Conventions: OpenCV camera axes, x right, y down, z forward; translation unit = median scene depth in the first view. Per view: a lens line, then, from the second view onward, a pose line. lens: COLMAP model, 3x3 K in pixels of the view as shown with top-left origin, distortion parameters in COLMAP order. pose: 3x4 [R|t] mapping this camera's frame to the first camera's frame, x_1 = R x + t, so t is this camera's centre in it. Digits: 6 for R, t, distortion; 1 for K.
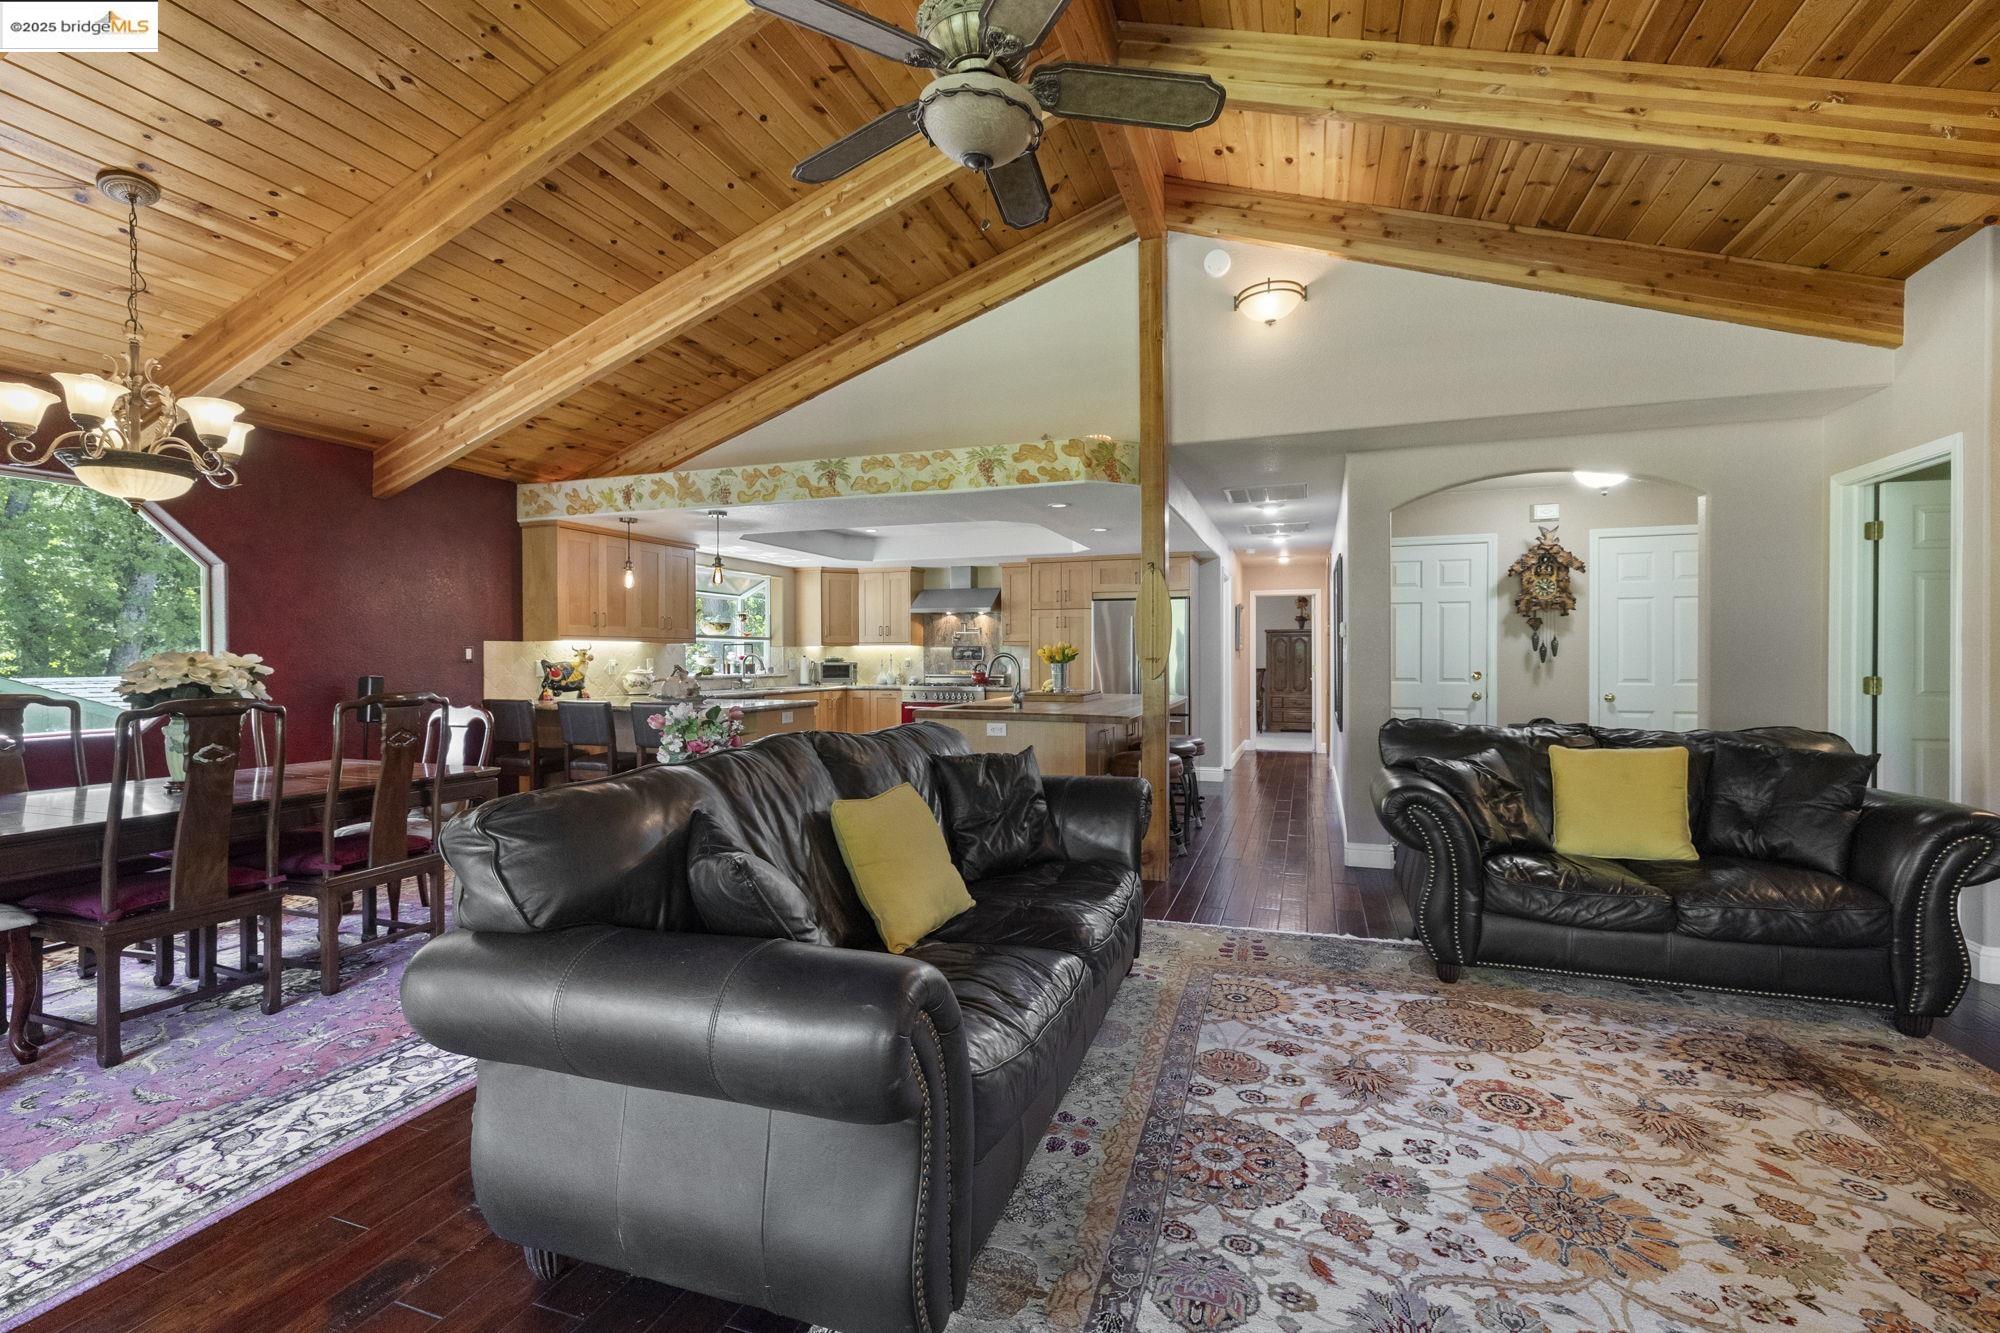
lens RADIAL K [[838.4, 0, 1010.0], [0, 838.4, 662.1], [0, 0, 1]] dist [0.000181, 0.000331]
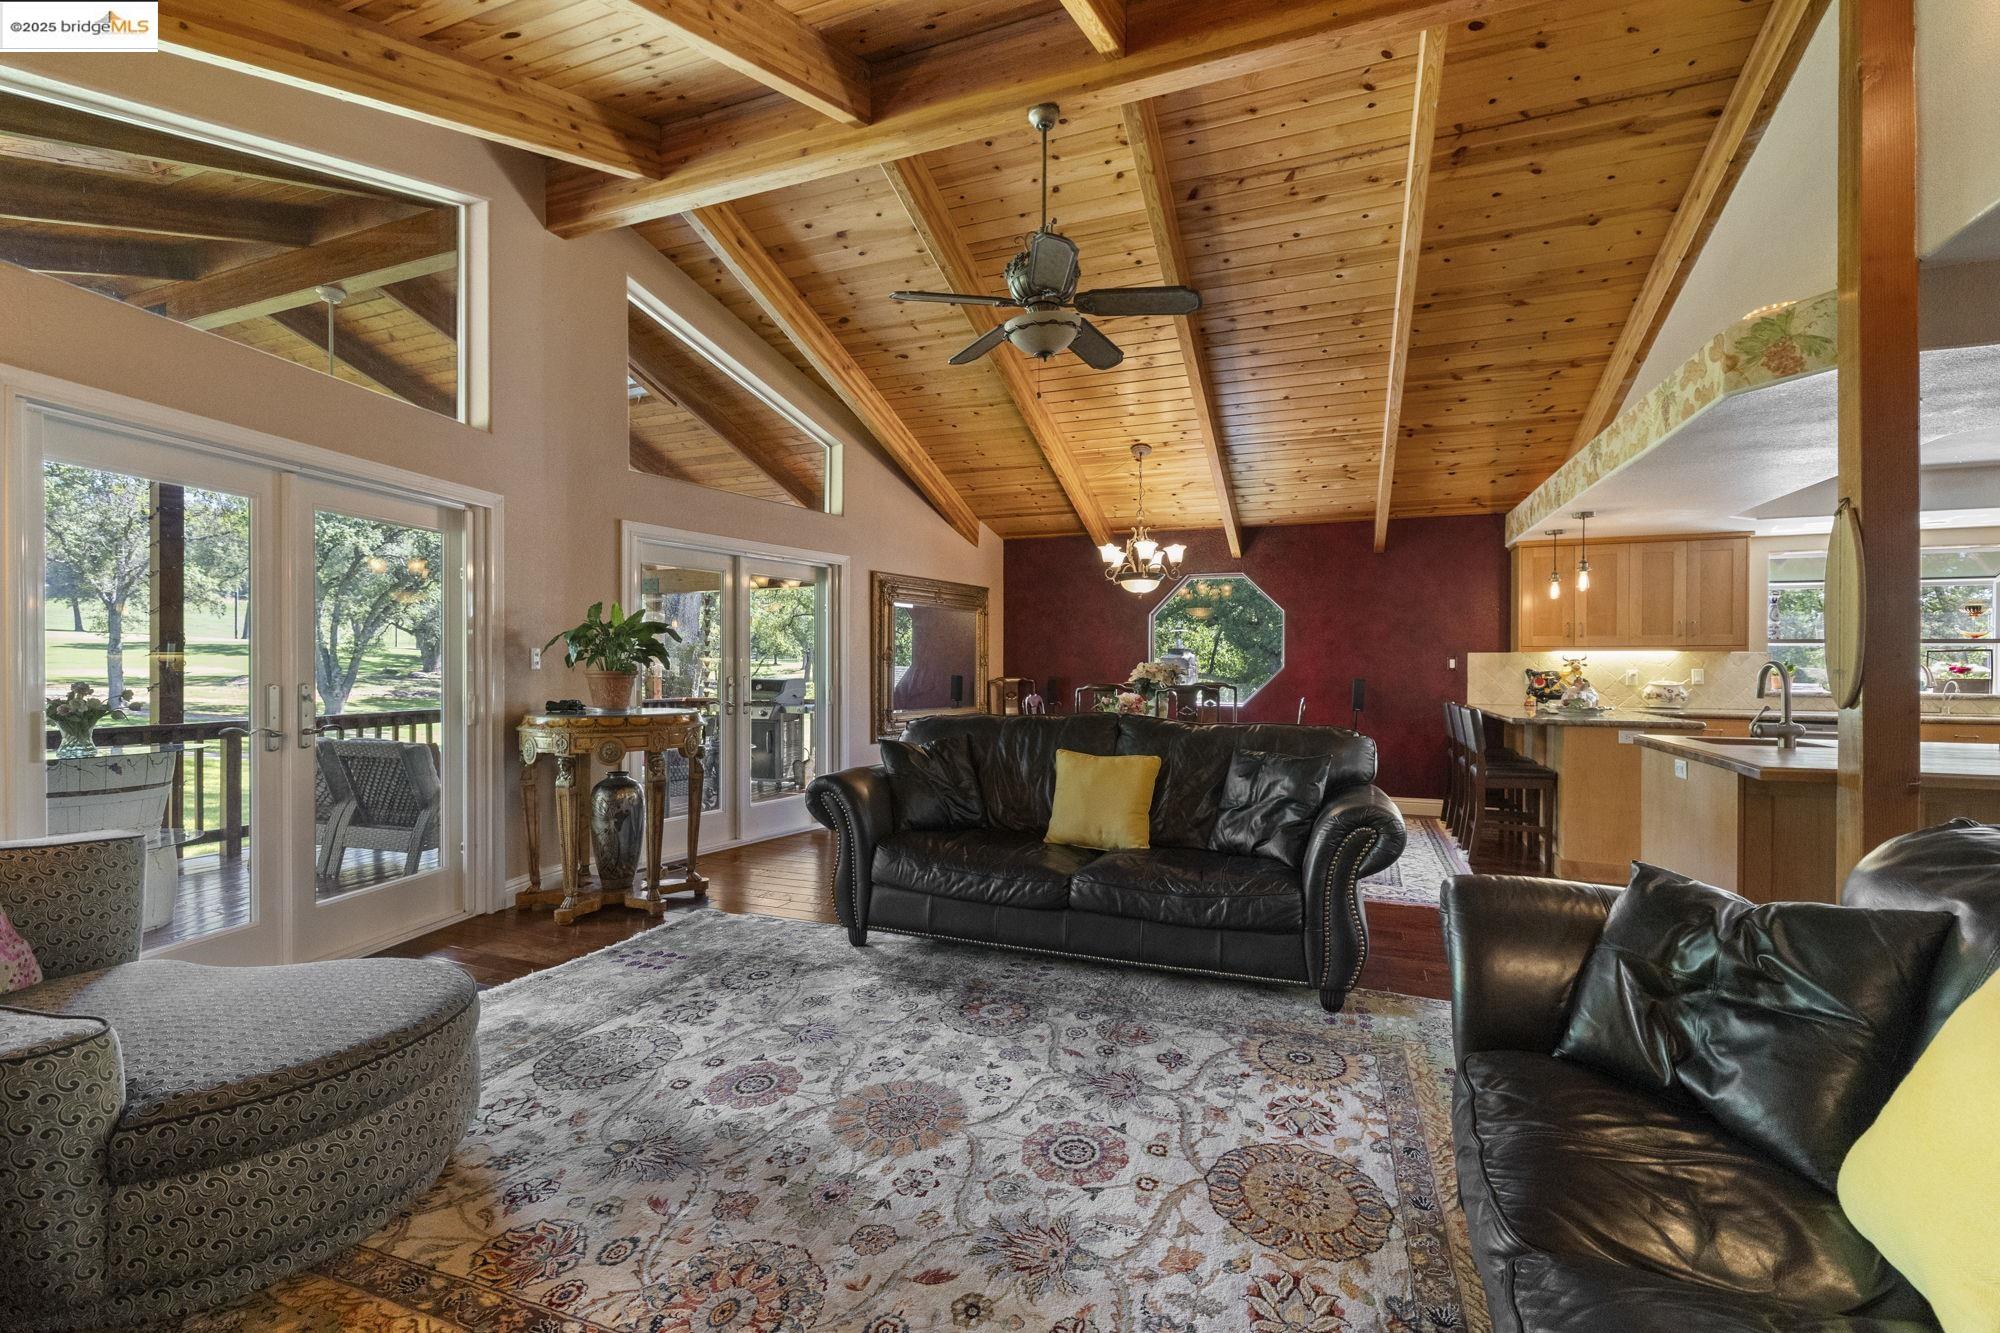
lens RADIAL K [[830.9, 0, 1000.0], [0, 830.9, 666.5], [0, 0, 1]] dist [-0.000381, 0.000038]
pose [[-0.025012, 0.002756, -0.999683, 0.751687], [-0.011127, 0.999933, 0.003035, -0.002445], [0.999625, 0.011199, -0.024980, 0.467044]]
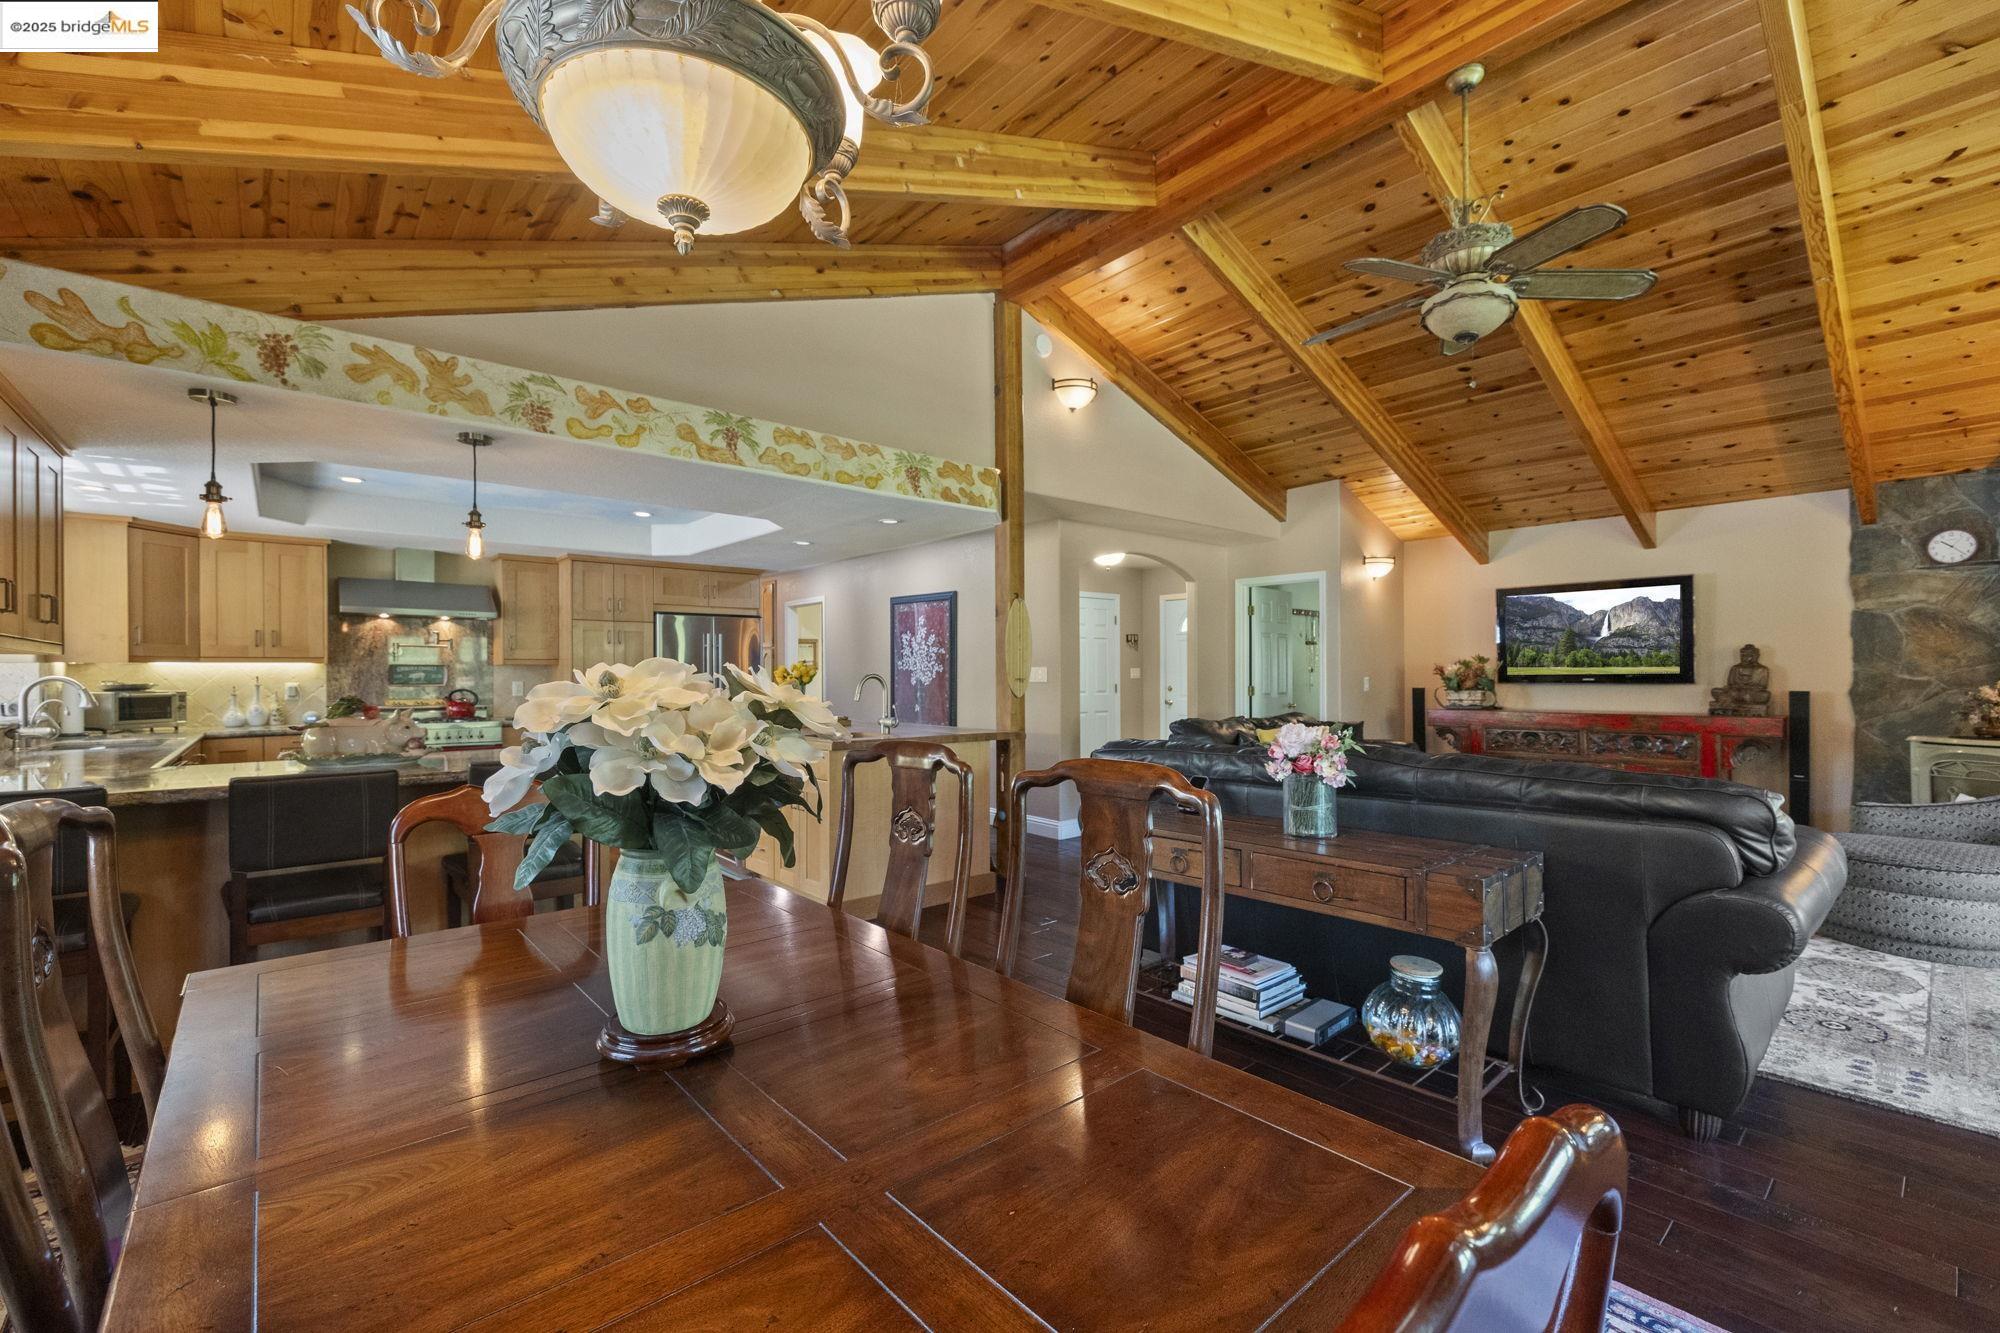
lens RADIAL K [[849.9, 0, 996.1], [0, 849.9, 674.6], [0, 0, 1]] dist [-0.001175, 0.000279]
pose [[0.492261, -0.000668, 0.870448, -0.846643], [0.010603, 0.999930, -0.005229, -0.004715], [-0.870383, 0.011803, 0.492233, 0.479972]]
